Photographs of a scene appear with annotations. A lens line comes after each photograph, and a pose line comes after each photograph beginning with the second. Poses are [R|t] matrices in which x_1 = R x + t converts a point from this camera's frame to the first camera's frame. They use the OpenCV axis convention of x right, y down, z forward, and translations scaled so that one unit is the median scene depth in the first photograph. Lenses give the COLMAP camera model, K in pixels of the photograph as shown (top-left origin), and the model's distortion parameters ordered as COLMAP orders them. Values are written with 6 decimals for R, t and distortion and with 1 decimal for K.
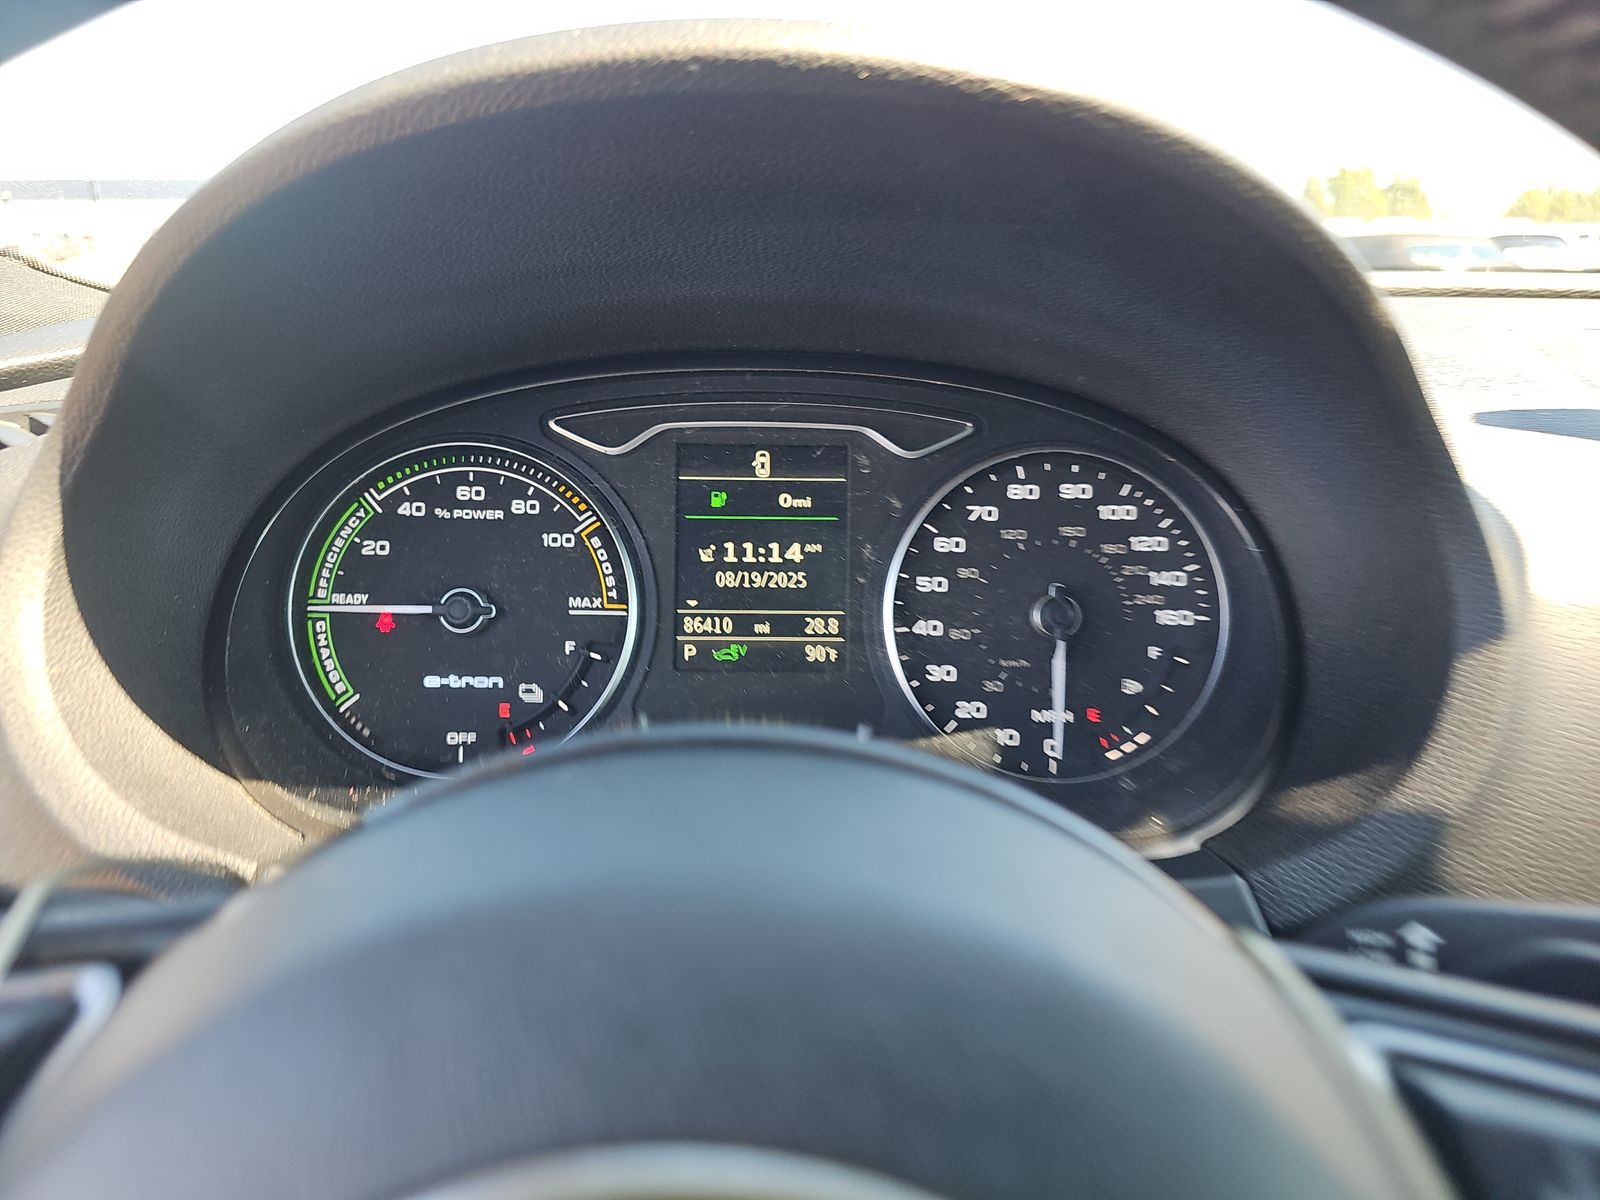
lens RADIAL K [[1033.6, 0, 794.6], [0, 1033.6, 600.2], [0, 0, 1]] dist [0.041048, -0.057784]
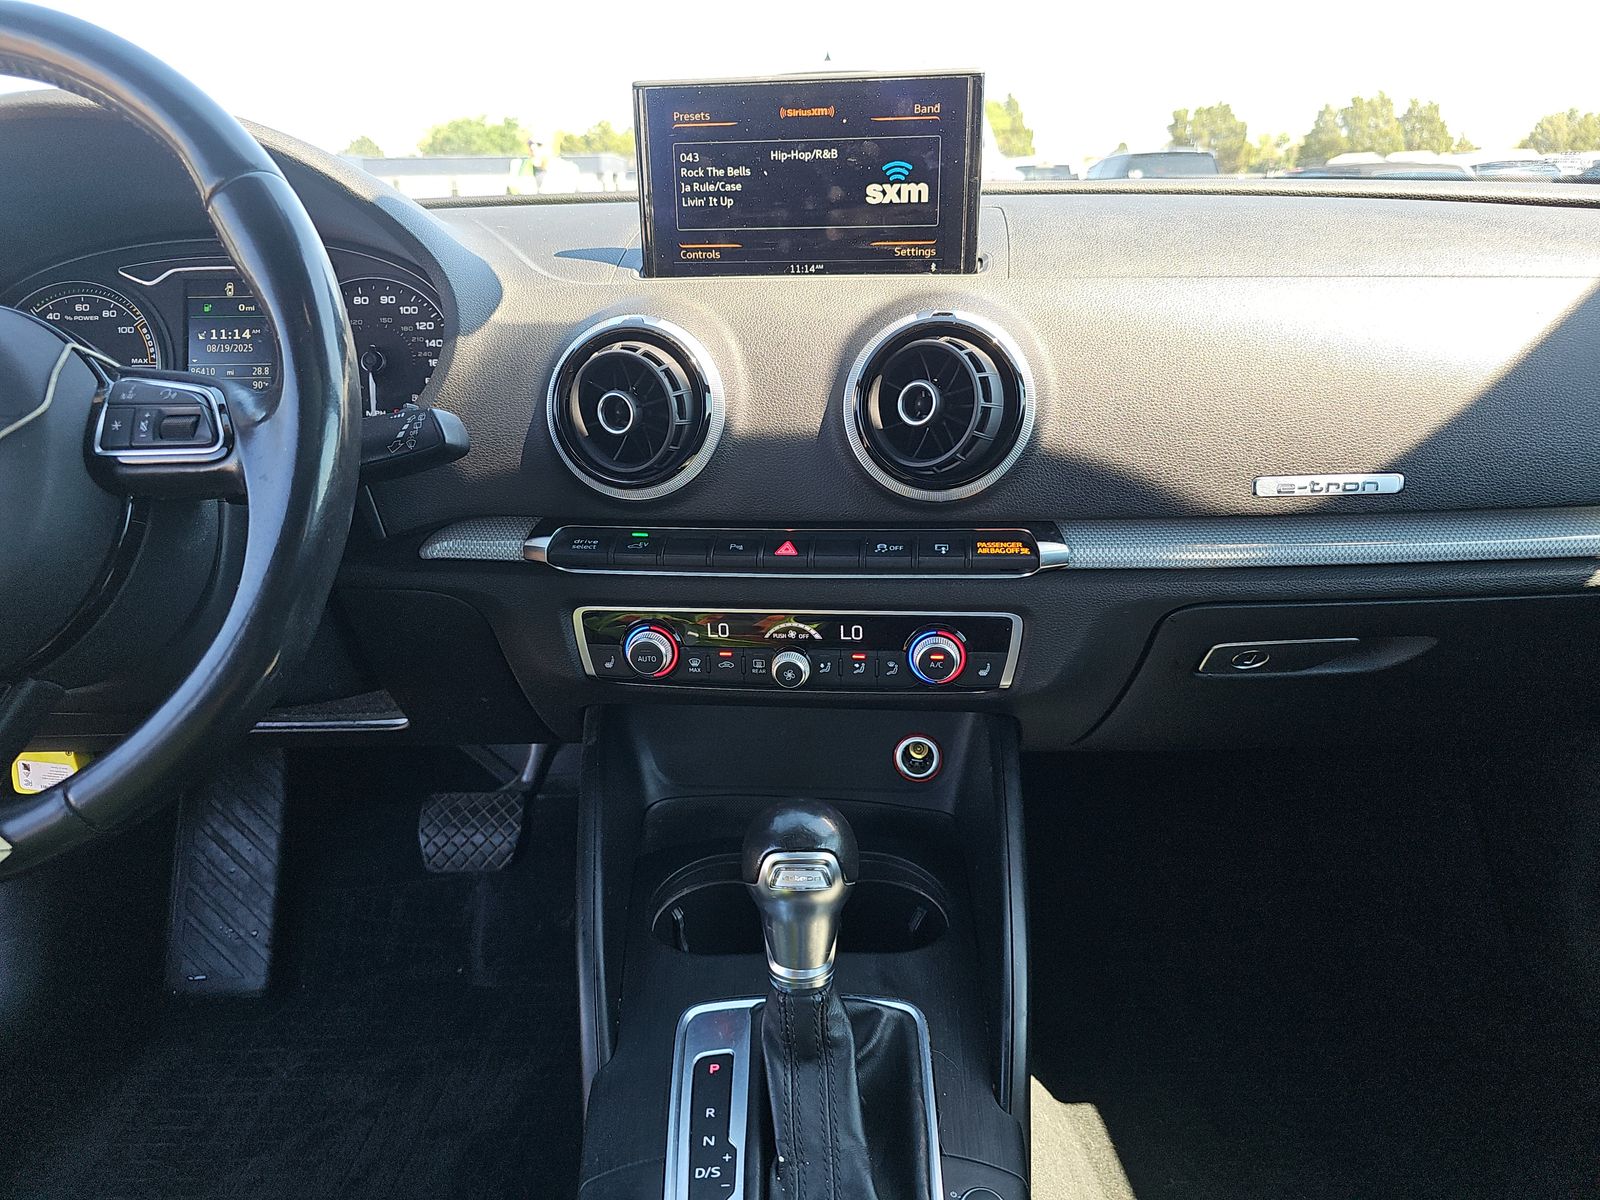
lens RADIAL K [[1023.2, 0, 800.0], [0, 1023.2, 600.0], [0, 0, 1]] dist [0.038300, -0.044985]
pose [[0.999643, -0.020451, -0.017170, 1.083694], [0.021246, 0.998646, 0.047476, 0.391384], [0.016175, -0.047824, 0.998725, -0.977778]]
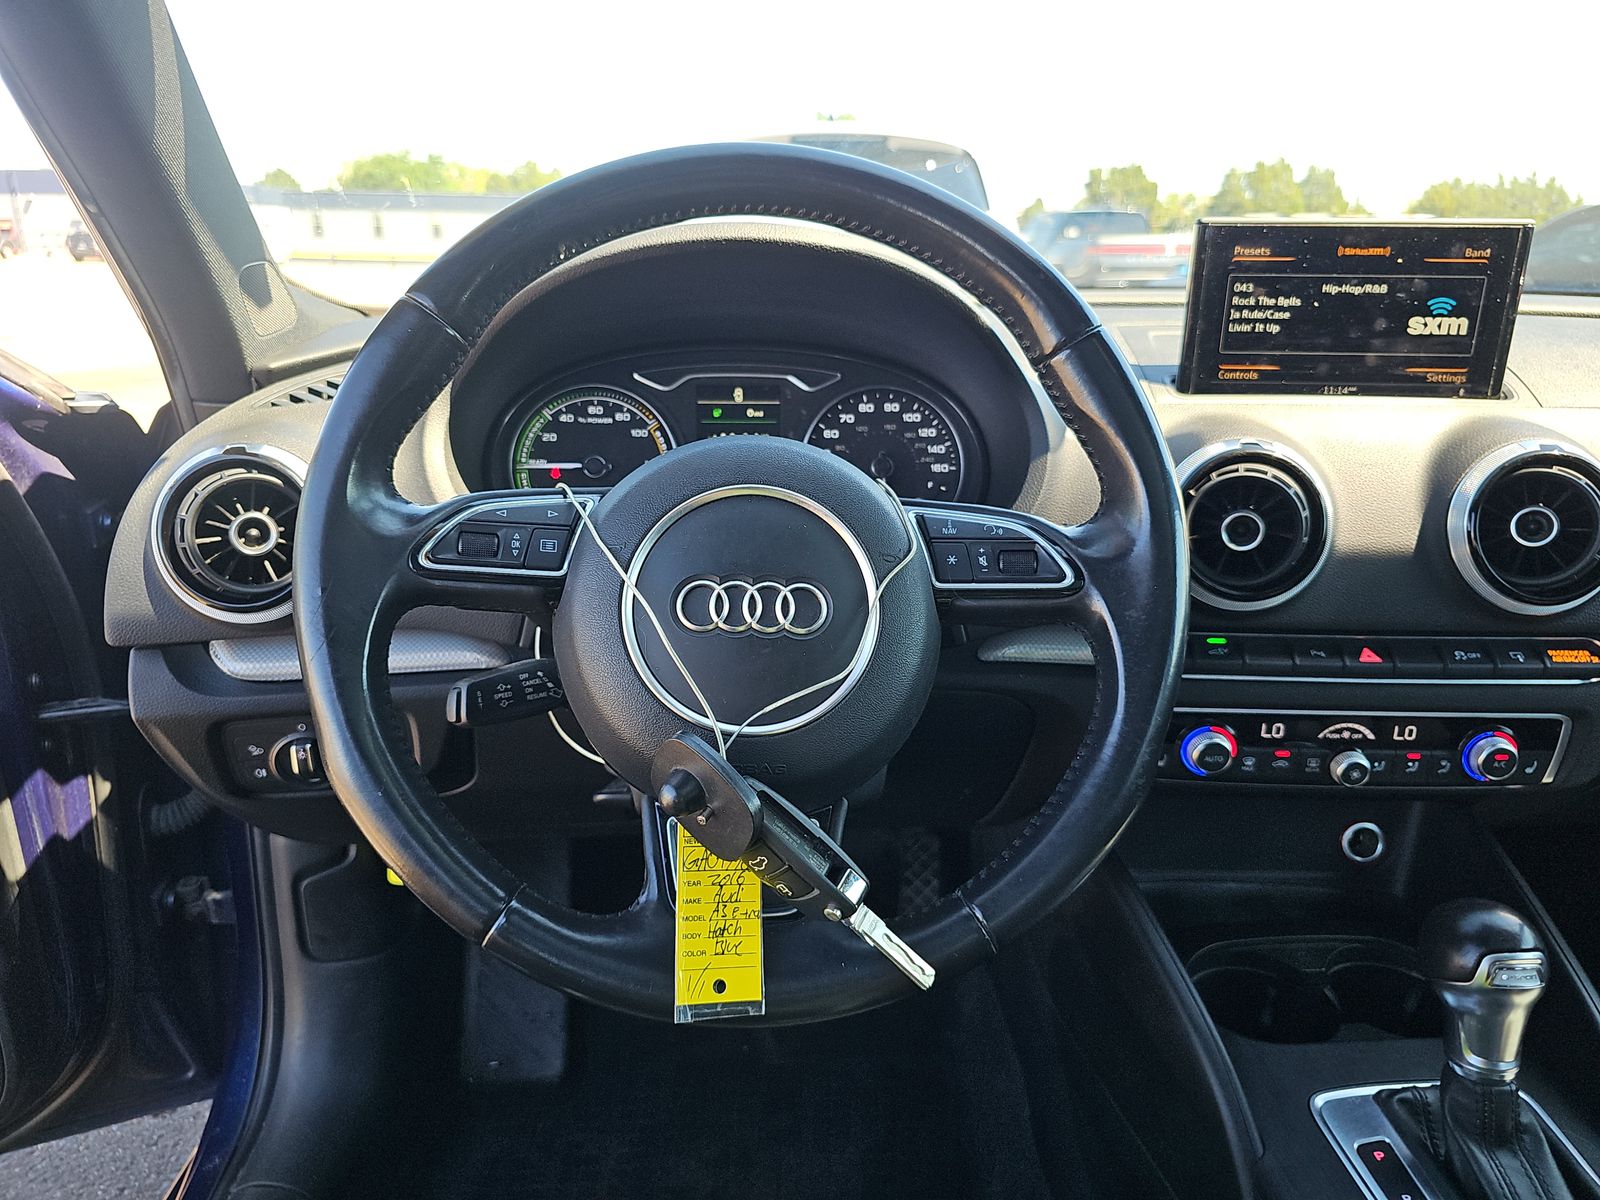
lens RADIAL K [[1033.6, 0, 794.6], [0, 1033.6, 600.2], [0, 0, 1]] dist [0.041048, -0.057784]
pose [[0.998225, -0.018956, 0.056453, -0.044195], [0.018530, 0.999796, 0.008044, 0.258655], [-0.056593, -0.006984, 0.998373, -1.046083]]
